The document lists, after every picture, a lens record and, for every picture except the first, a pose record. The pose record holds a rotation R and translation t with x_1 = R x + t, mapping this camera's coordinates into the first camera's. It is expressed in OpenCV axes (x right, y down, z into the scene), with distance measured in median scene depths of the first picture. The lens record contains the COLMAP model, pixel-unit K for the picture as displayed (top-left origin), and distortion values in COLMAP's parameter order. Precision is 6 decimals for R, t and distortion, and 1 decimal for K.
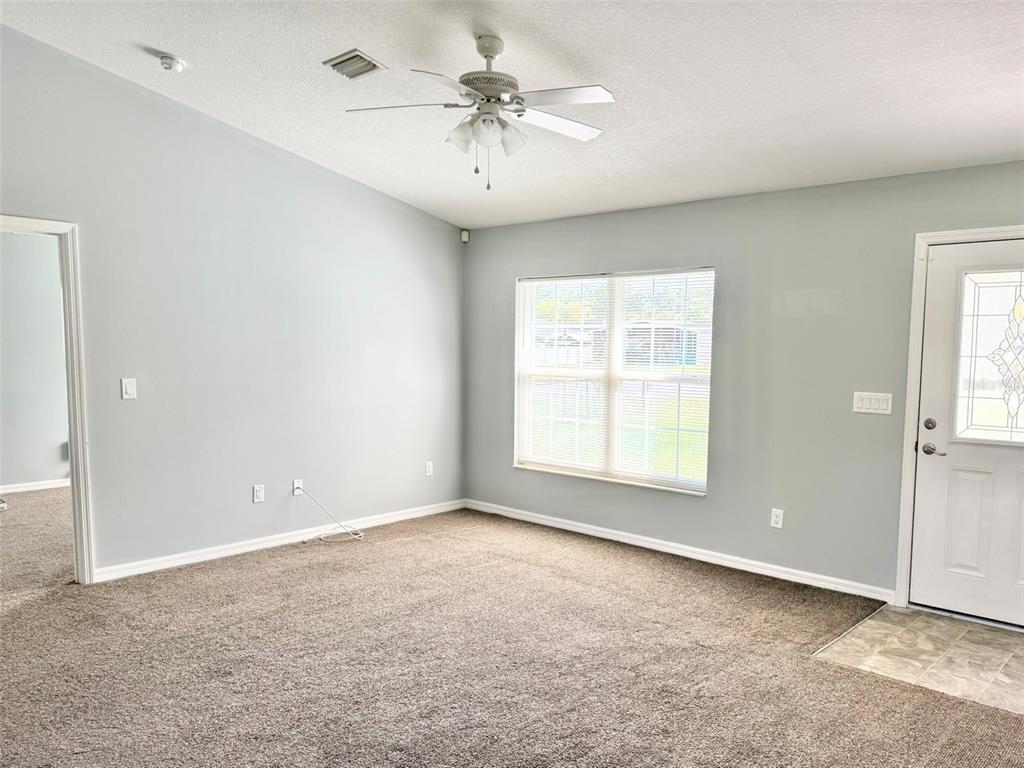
lens RADIAL K [[773.5, 0, 552.0], [0, 773.5, 414.1], [0, 0, 1]] dist [0.082990, -0.118280]
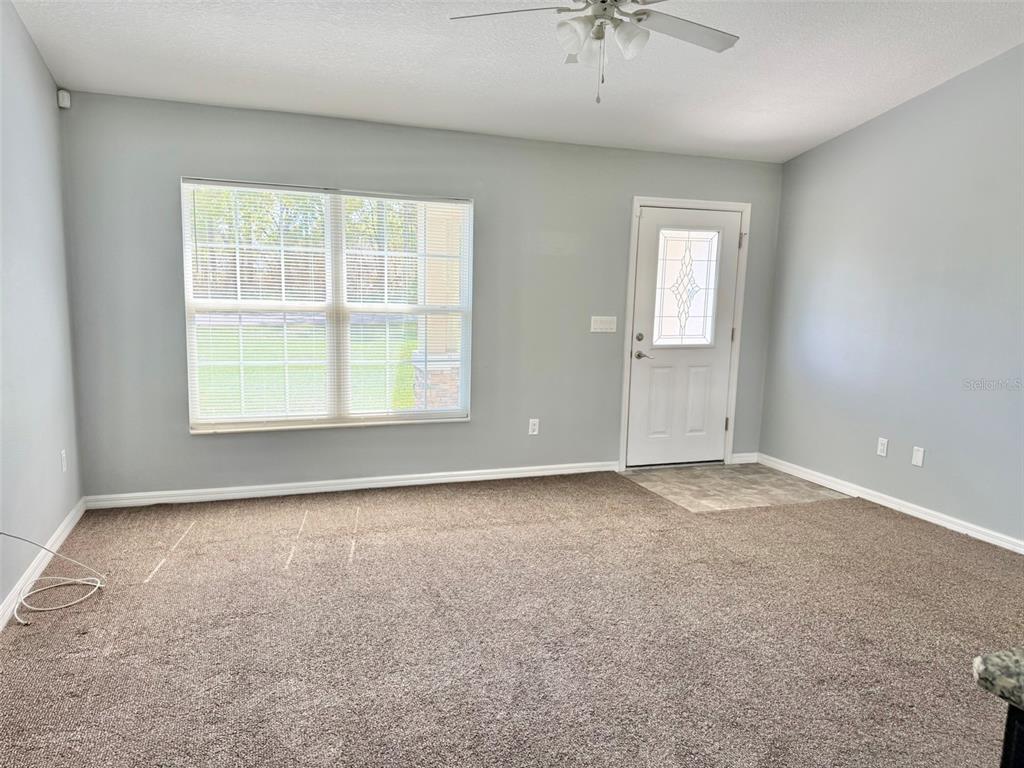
lens RADIAL K [[720.0, 0, 513.4], [0, 720.0, 387.5], [0, 0, 1]] dist [0.143591, -0.206643]
pose [[0.478950, -0.125511, 0.868823, -0.734064], [0.058745, 0.992090, 0.110934, -0.052677], [-0.875874, -0.002093, 0.482535, 0.555547]]
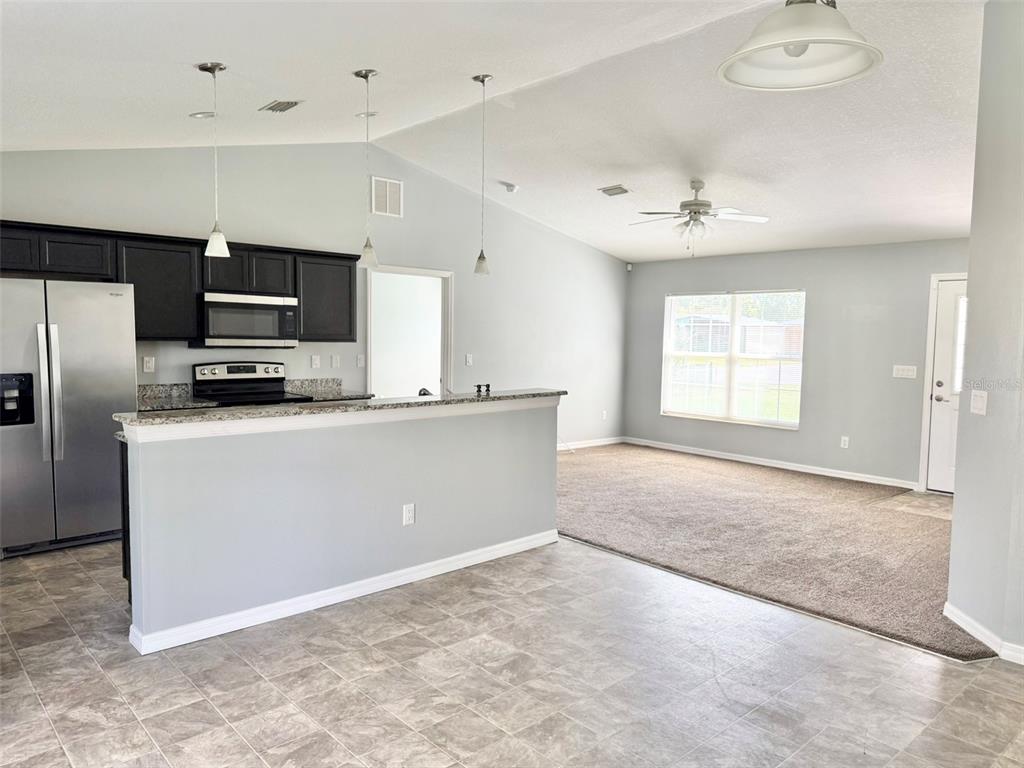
lens RADIAL K [[724.3, 0, 512.0], [0, 724.3, 384.0], [0, 0, 1]] dist [0.070356, -0.085119]
pose [[0.993421, 0.012302, -0.113857, -0.260570], [-0.014568, 0.999712, -0.019090, 0.055827], [0.113589, 0.020623, 0.993314, -0.691798]]
